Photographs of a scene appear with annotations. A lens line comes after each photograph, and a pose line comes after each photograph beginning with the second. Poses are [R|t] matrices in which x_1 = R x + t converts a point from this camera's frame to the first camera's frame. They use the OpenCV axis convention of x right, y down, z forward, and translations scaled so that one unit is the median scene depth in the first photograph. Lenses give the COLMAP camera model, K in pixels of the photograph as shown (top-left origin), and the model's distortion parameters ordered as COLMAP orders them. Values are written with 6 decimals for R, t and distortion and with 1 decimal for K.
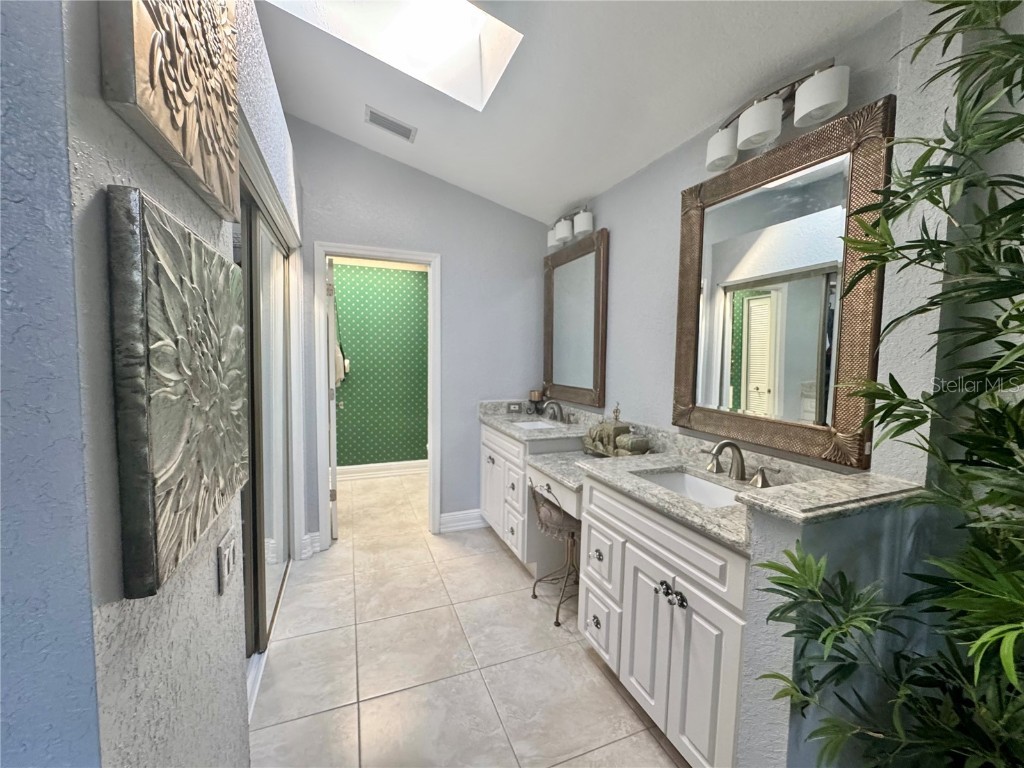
lens RADIAL K [[409.8, 0, 513.5], [0, 409.8, 385.0], [0, 0, 1]] dist [-0.006700, -0.000044]
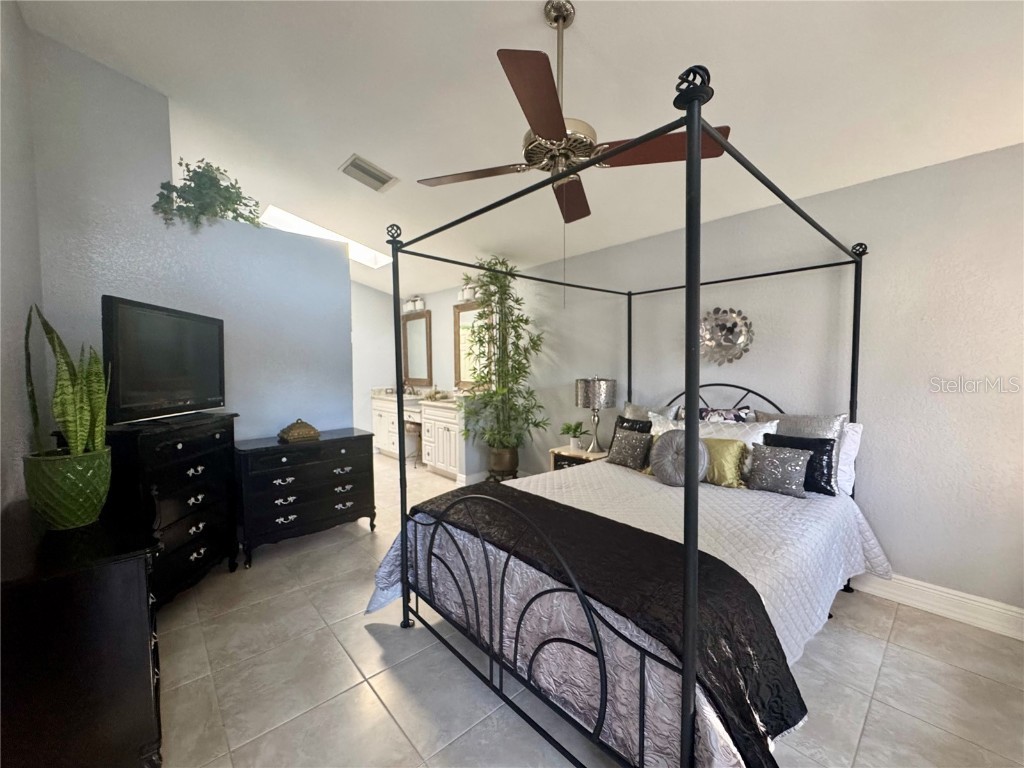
lens RADIAL K [[409.8, 0, 513.9], [0, 409.8, 388.1], [0, 0, 1]] dist [-0.006700, -0.000044]
pose [[0.937271, -0.041502, 0.346123, -0.194078], [0.045840, 0.998939, -0.004353, 0.128864], [-0.345575, 0.019946, 0.938179, -1.753158]]
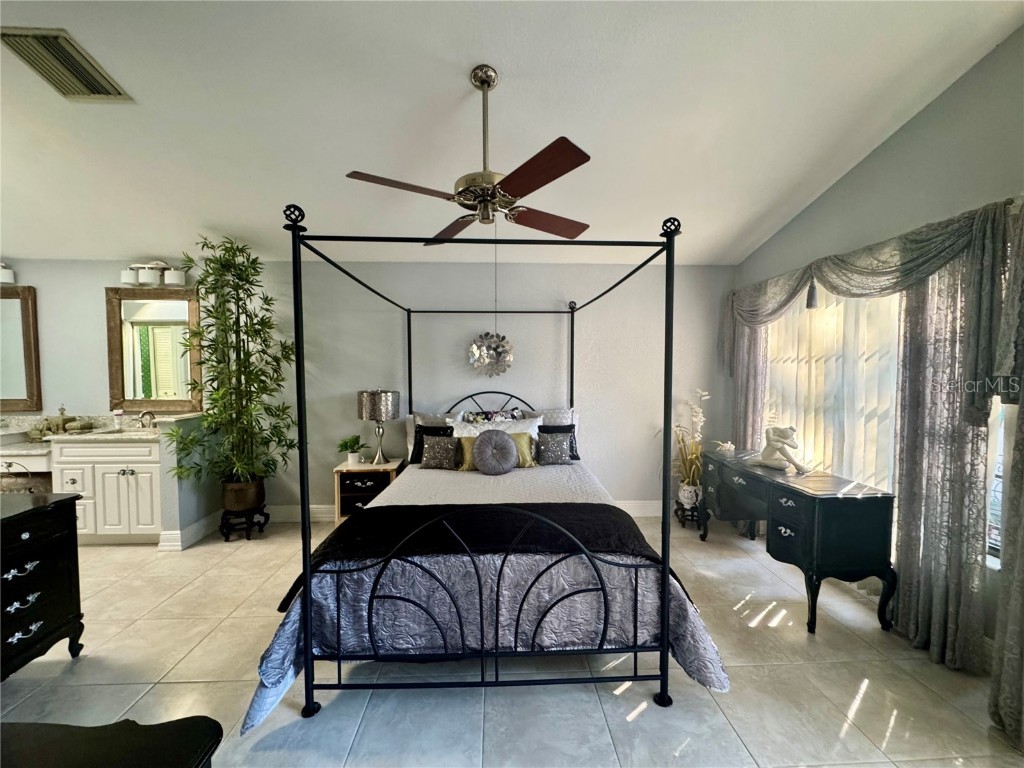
lens RADIAL K [[409.8, 0, 513.9], [0, 409.8, 384.8], [0, 0, 1]] dist [-0.006700, -0.000044]
pose [[0.329397, -0.054092, 0.942641, -0.746484], [0.074153, 0.996756, 0.031286, 0.057411], [-0.941275, 0.059594, 0.332340, -1.348775]]
